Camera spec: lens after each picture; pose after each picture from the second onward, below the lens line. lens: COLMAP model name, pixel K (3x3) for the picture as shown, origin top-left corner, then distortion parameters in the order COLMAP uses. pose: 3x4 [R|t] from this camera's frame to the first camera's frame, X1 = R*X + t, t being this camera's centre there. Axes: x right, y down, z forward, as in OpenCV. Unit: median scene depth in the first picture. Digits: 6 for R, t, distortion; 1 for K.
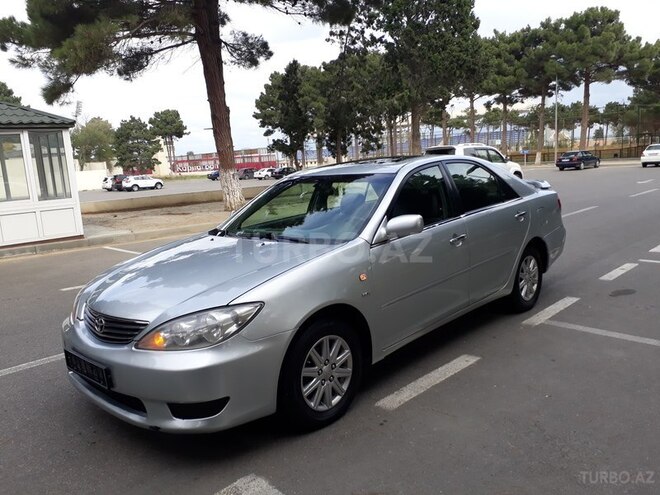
lens RADIAL K [[512.2, 0, 330.0], [0, 512.2, 247.5], [0, 0, 1]] dist [0.029139, -0.051448]
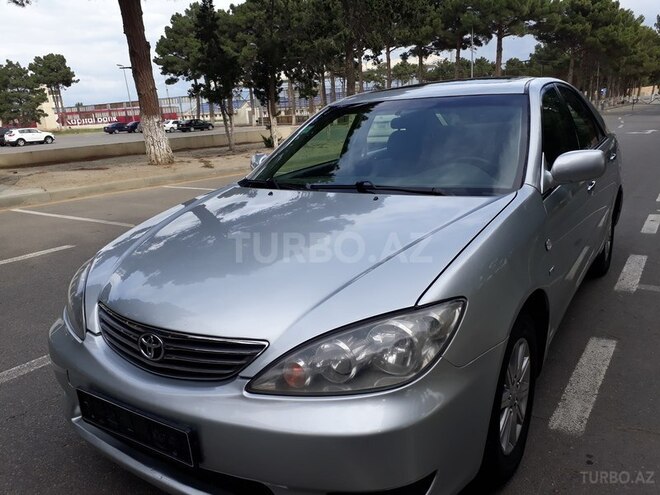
lens RADIAL K [[516.7, 0, 325.8], [0, 516.7, 243.4], [0, 0, 1]] dist [0.034548, -0.052350]
pose [[0.985135, -0.033874, 0.168407, -0.021662], [0.021264, 0.996871, 0.076129, -0.000048], [-0.170459, -0.071416, 0.982773, 0.025920]]
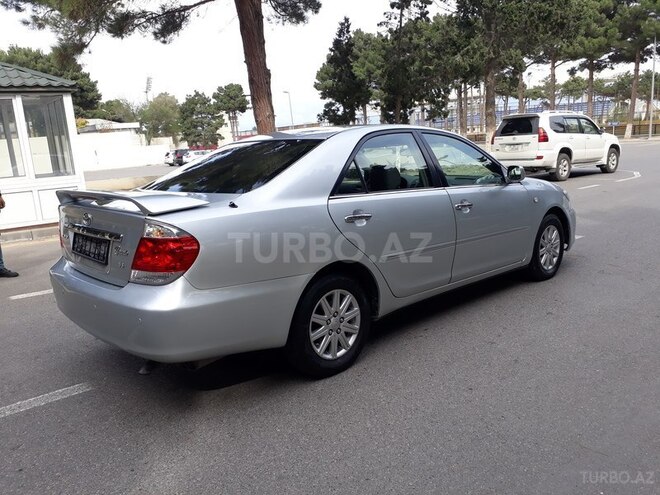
lens RADIAL K [[512.2, 0, 330.0], [0, 512.2, 247.5], [0, 0, 1]] dist [0.029139, -0.051448]
pose [[0.992129, 0.024339, -0.122831, 0.006062], [-0.018586, 0.998686, 0.047764, -0.005703], [0.123833, -0.045105, 0.991277, 0.046477]]
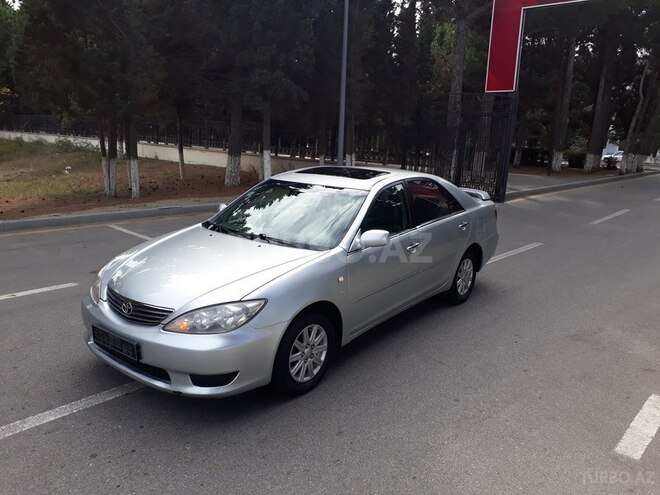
lens RADIAL K [[512.2, 0, 330.0], [0, 512.2, 247.5], [0, 0, 1]] dist [0.029139, -0.051448]
pose [[0.991223, 0.061986, 0.116766, -0.007427], [-0.069890, 0.995444, 0.064853, -0.006542], [-0.112214, -0.072444, 0.991040, -0.015768]]
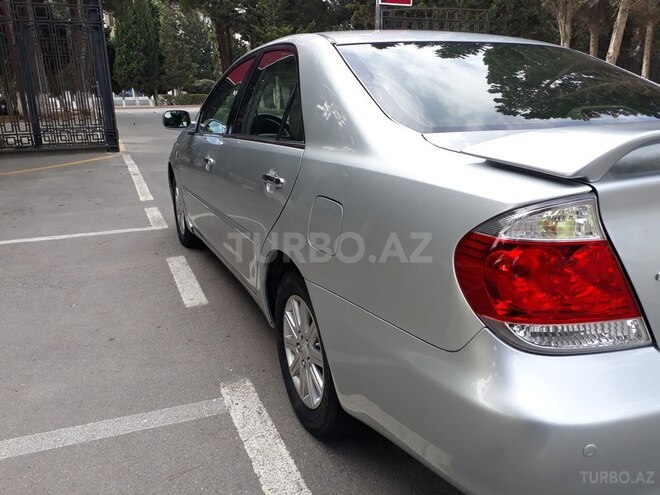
lens RADIAL K [[512.2, 0, 330.0], [0, 512.2, 247.5], [0, 0, 1]] dist [0.029139, -0.051448]
pose [[-0.362790, 0.329462, -0.871687, 0.072730], [-0.111126, 0.913446, 0.391495, -0.017728], [0.925221, 0.238898, -0.294777, 0.116688]]
